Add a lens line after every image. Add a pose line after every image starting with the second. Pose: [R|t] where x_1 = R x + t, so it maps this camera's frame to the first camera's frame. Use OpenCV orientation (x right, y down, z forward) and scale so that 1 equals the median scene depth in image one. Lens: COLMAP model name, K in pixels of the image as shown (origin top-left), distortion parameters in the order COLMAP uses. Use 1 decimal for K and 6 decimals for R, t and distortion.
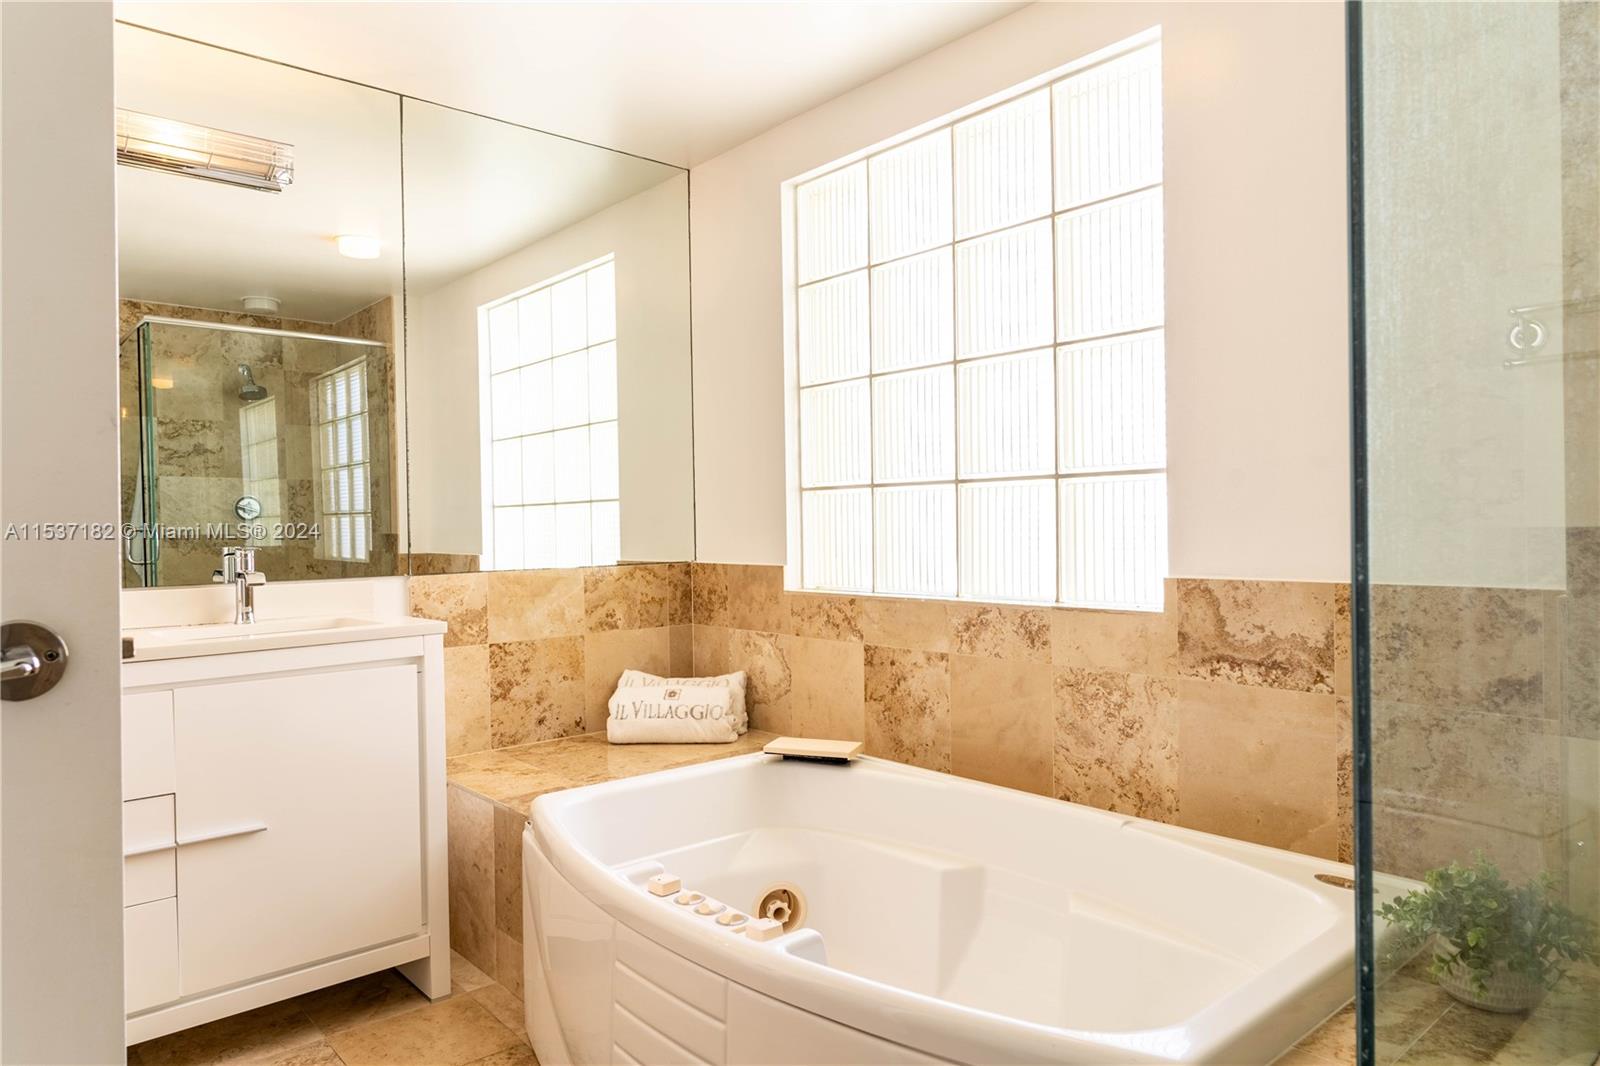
lens RADIAL K [[1021.8, 0, 801.6], [0, 1021.8, 538.0], [0, 0, 1]] dist [0.003559, 0.006773]
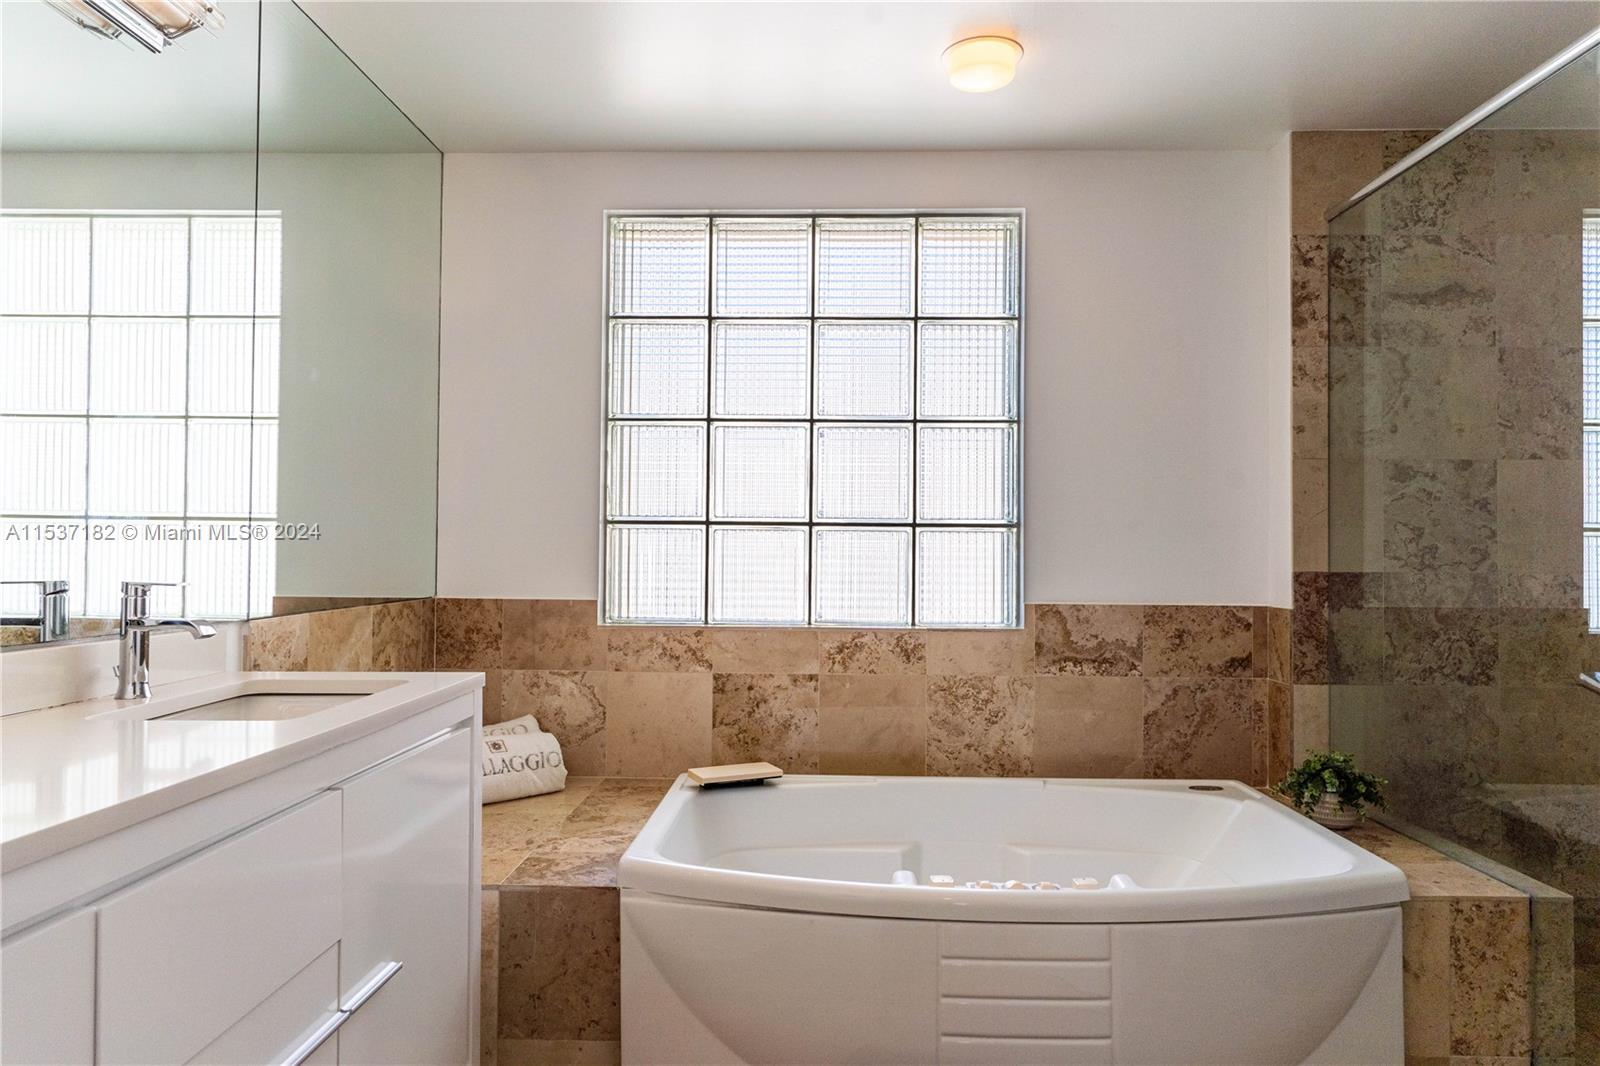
lens RADIAL K [[1021.8, 0, 804.6], [0, 1021.8, 532.6], [0, 0, 1]] dist [0.003559, 0.006773]
pose [[0.674664, 0.036075, 0.737243, -0.750229], [-0.008942, 0.999131, -0.040707, 0.001143], [-0.738071, 0.020871, 0.674401, 0.244679]]
